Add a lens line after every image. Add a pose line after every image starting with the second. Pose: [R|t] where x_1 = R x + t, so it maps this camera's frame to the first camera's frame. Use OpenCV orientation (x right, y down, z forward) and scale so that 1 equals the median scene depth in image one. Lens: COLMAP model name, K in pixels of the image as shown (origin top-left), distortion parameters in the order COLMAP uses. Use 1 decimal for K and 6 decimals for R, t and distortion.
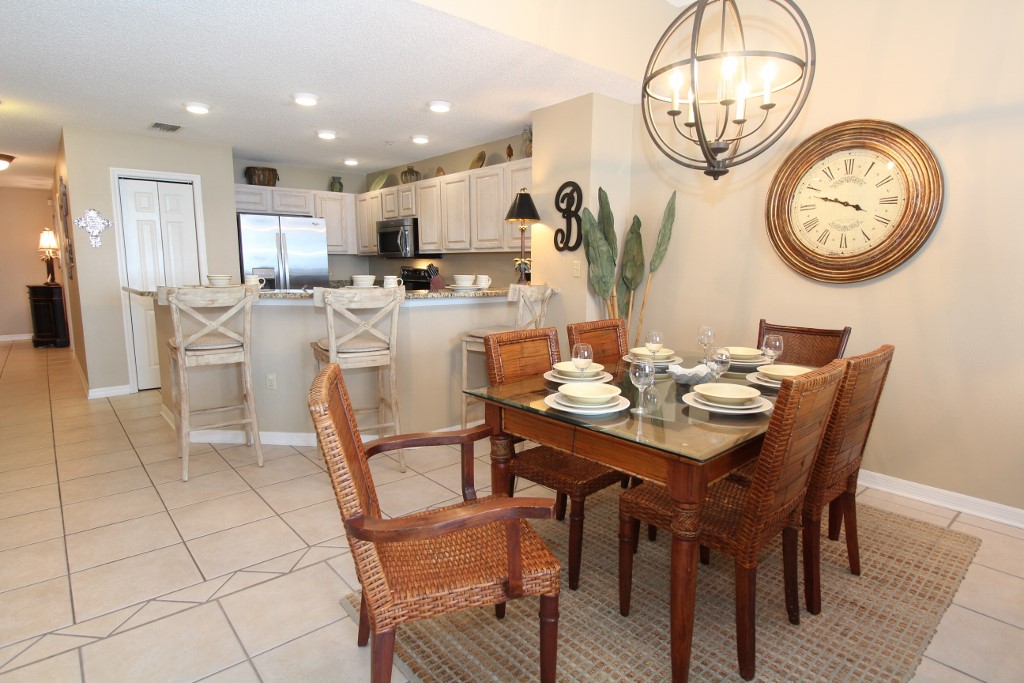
lens RADIAL K [[558.4, 0, 535.2], [0, 558.4, 341.1], [0, 0, 1]] dist [0.000033, 0.000514]
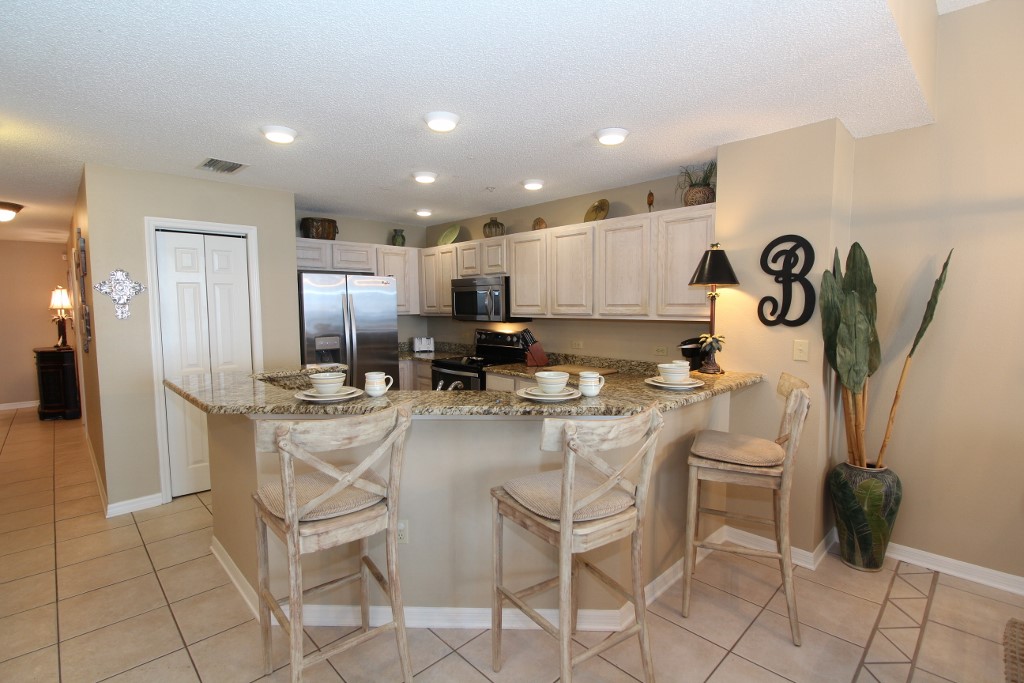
lens RADIAL K [[476.6, 0, 523.4], [0, 476.6, 342.7], [0, 0, 1]] dist [0.011776, -0.011752]
pose [[0.998434, -0.011707, 0.054696, -0.248756], [0.014743, 0.998354, -0.055433, -0.082580], [-0.053956, 0.056153, 0.996963, 0.288687]]
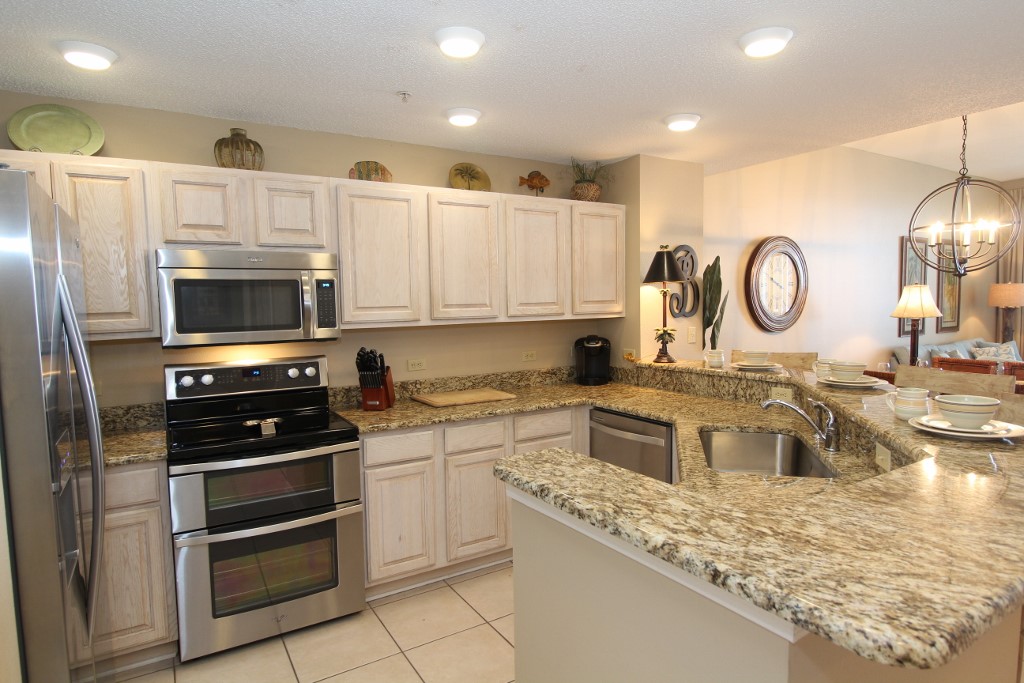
lens RADIAL K [[558.4, 0, 535.2], [0, 558.4, 341.1], [0, 0, 1]] dist [0.000033, 0.000514]
pose [[0.184786, -0.078272, 0.979657, -0.693890], [0.152781, 0.986992, 0.050040, -0.157432], [-0.970831, 0.140426, 0.194341, 0.809466]]
